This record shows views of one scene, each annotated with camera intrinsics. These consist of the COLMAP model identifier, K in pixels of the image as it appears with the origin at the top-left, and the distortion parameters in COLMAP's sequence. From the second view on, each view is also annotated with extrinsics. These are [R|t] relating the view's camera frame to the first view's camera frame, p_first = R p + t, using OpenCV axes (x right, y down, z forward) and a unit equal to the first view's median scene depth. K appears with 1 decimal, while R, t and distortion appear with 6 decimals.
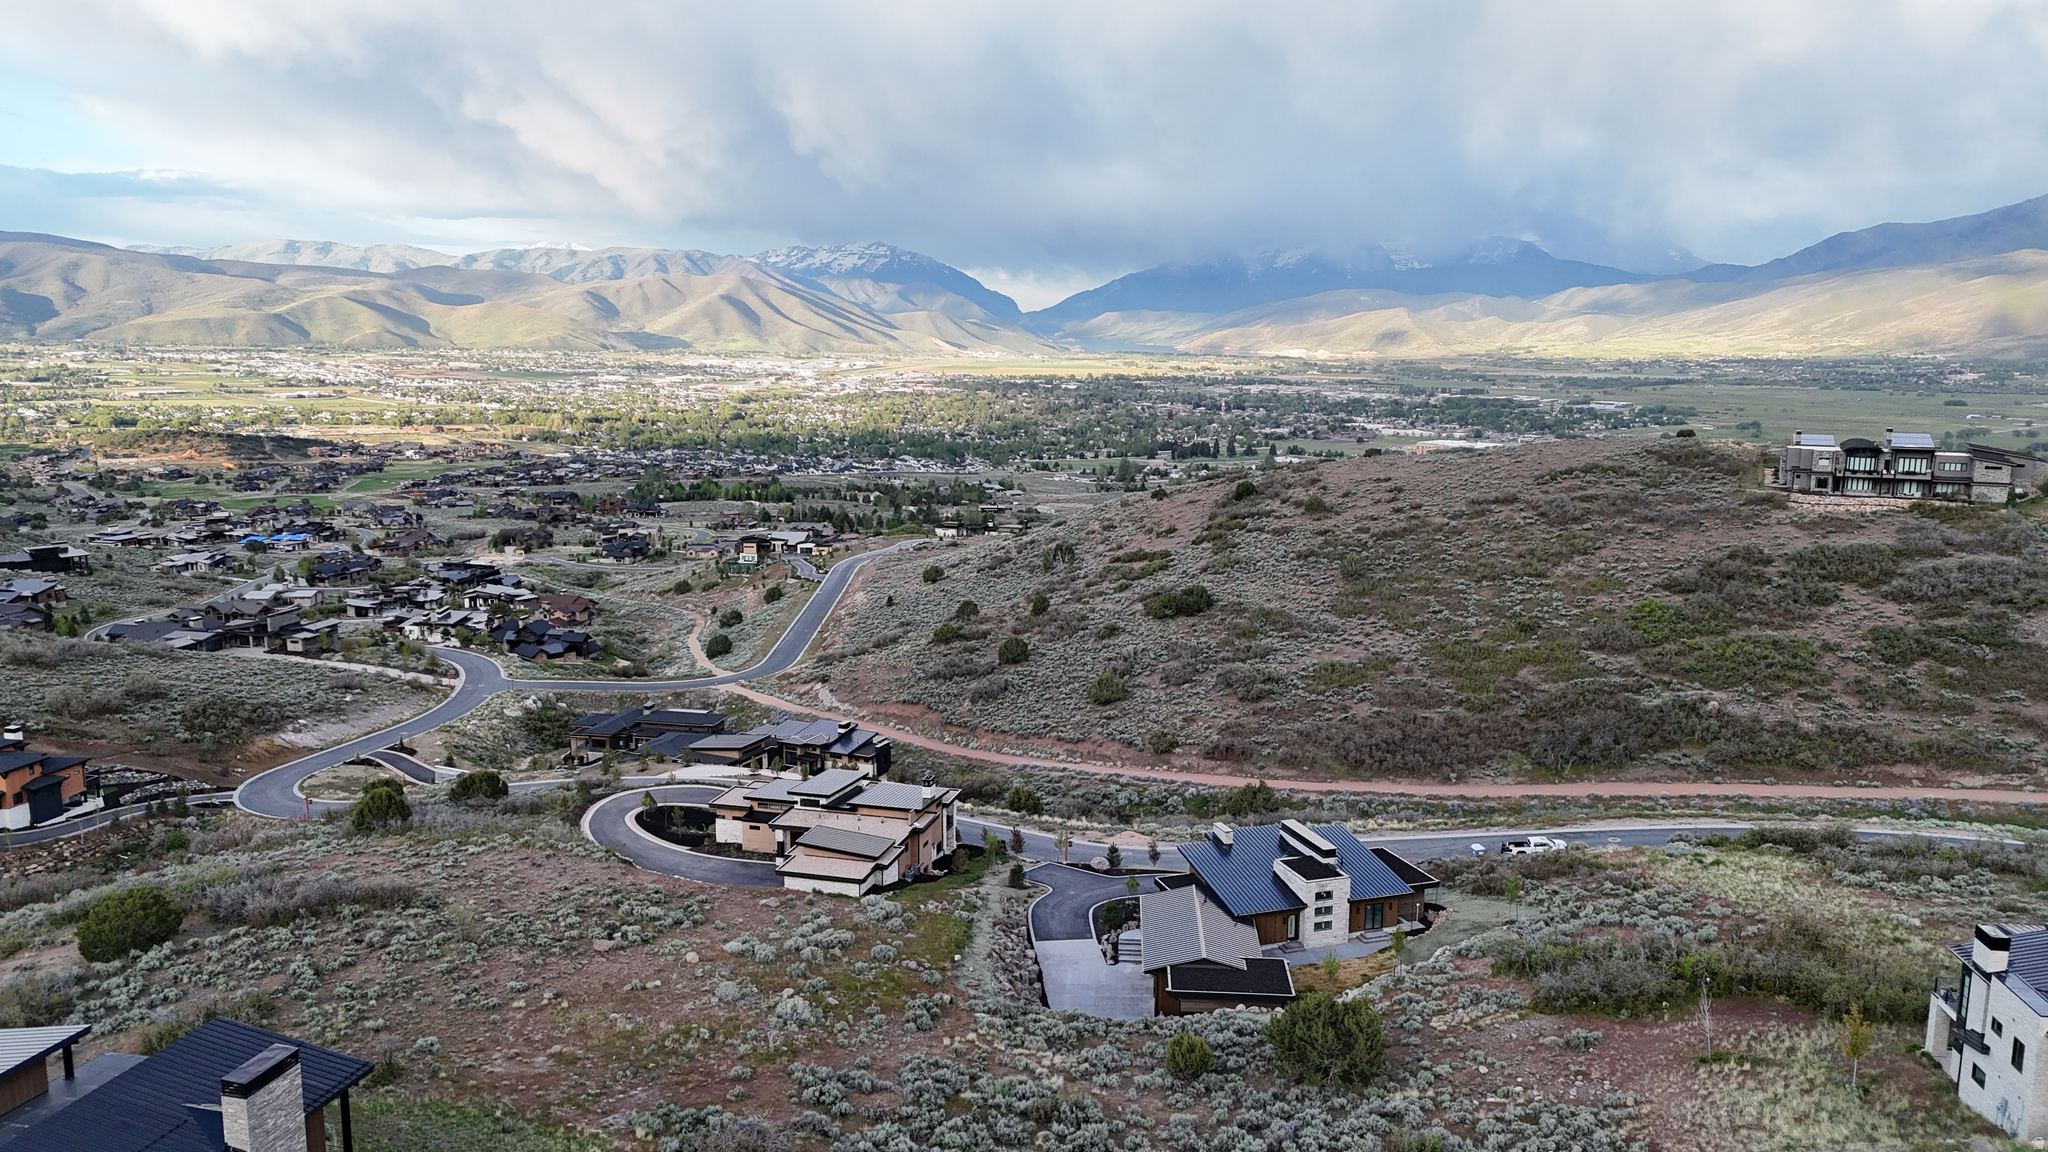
lens RADIAL K [[1494.2, 0, 1027.4], [0, 1494.2, 587.4], [0, 0, 1]] dist [0.096820, -0.097064]
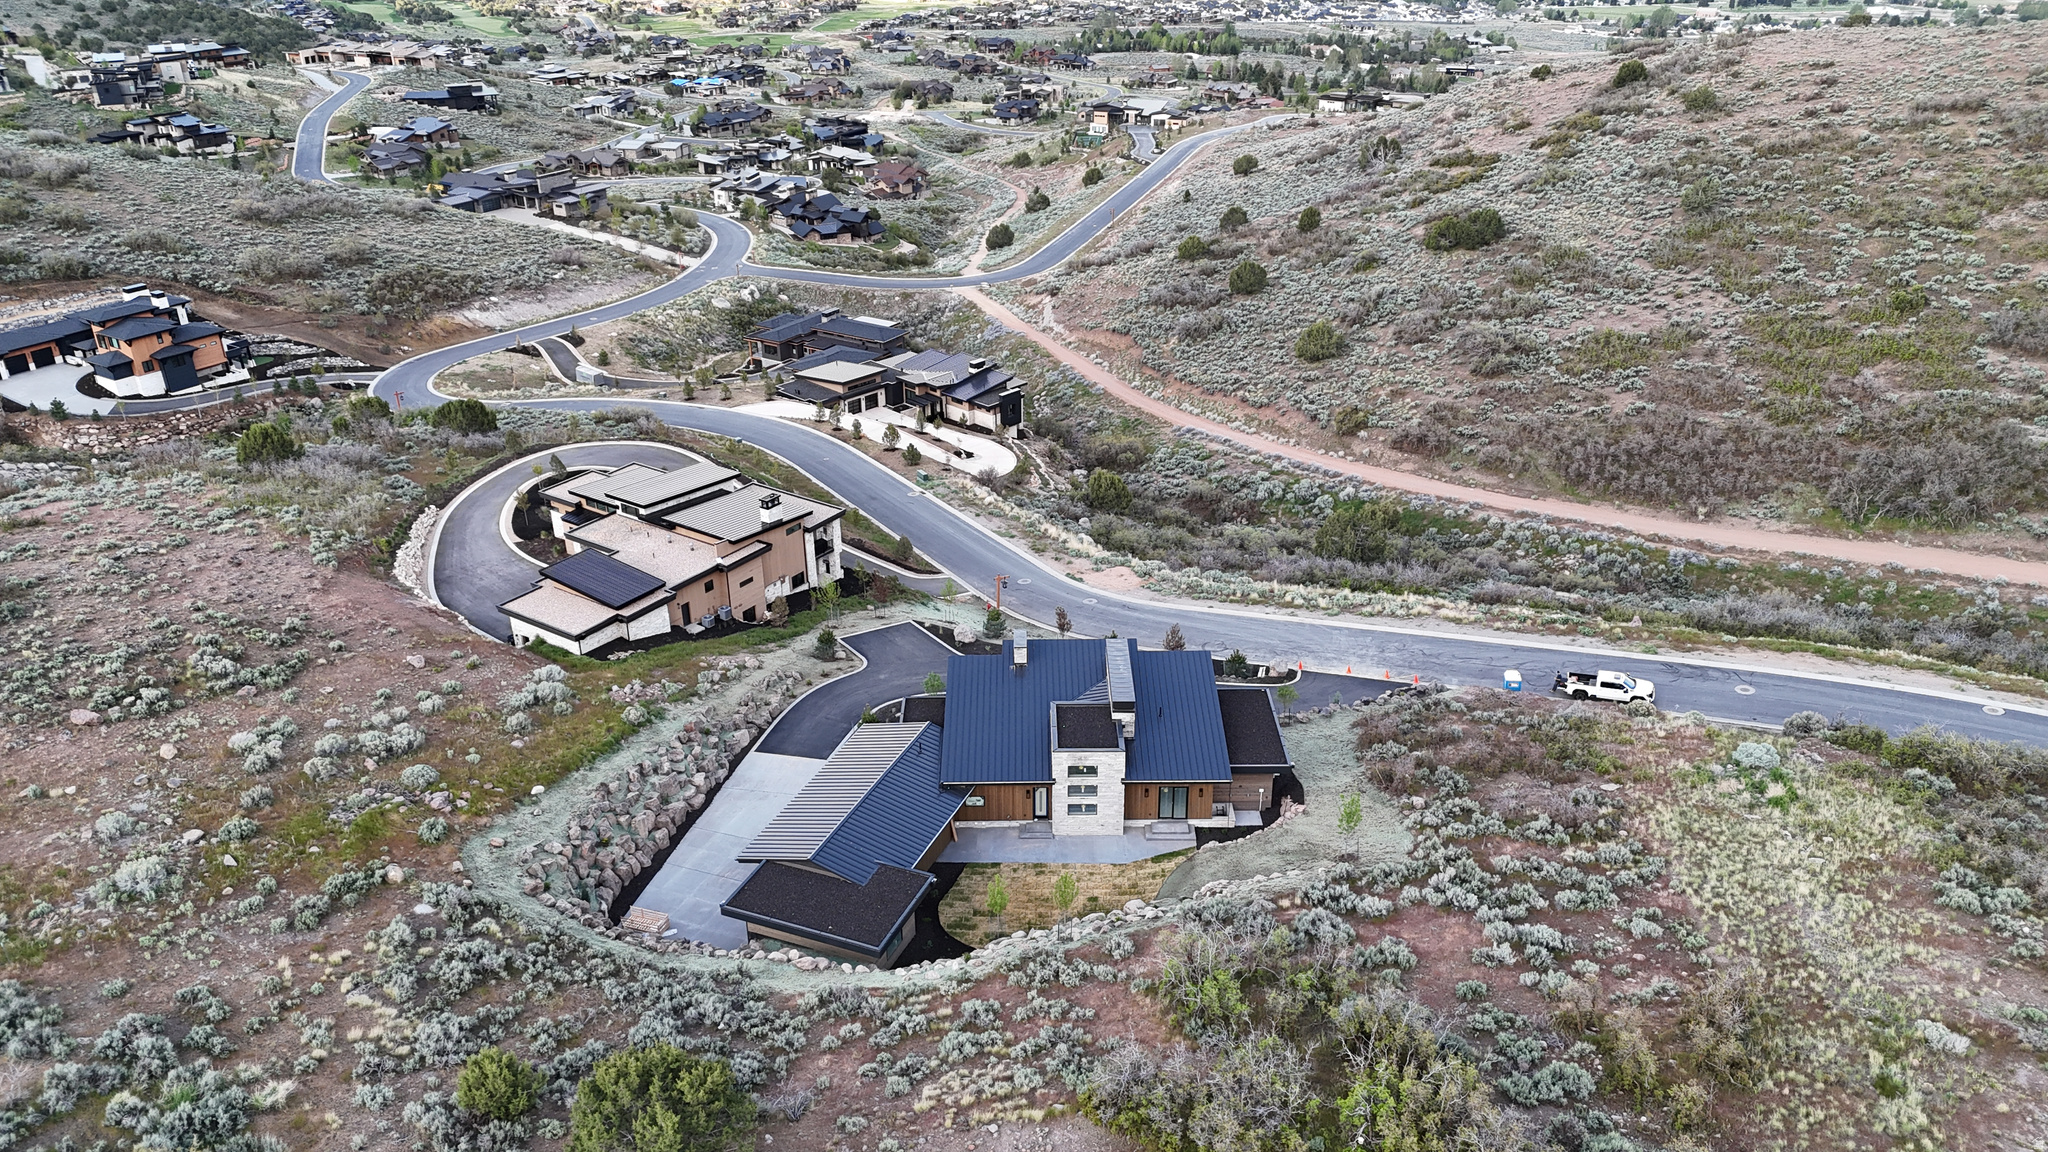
lens RADIAL K [[1494.2, 0, 1028.3], [0, 1494.2, 582.8], [0, 0, 1]] dist [0.096820, -0.097064]
pose [[0.946432, 0.134491, -0.293561, 0.146920], [-0.047337, 0.957099, 0.285868, -0.029472], [0.319413, -0.256659, 0.912196, 0.157098]]
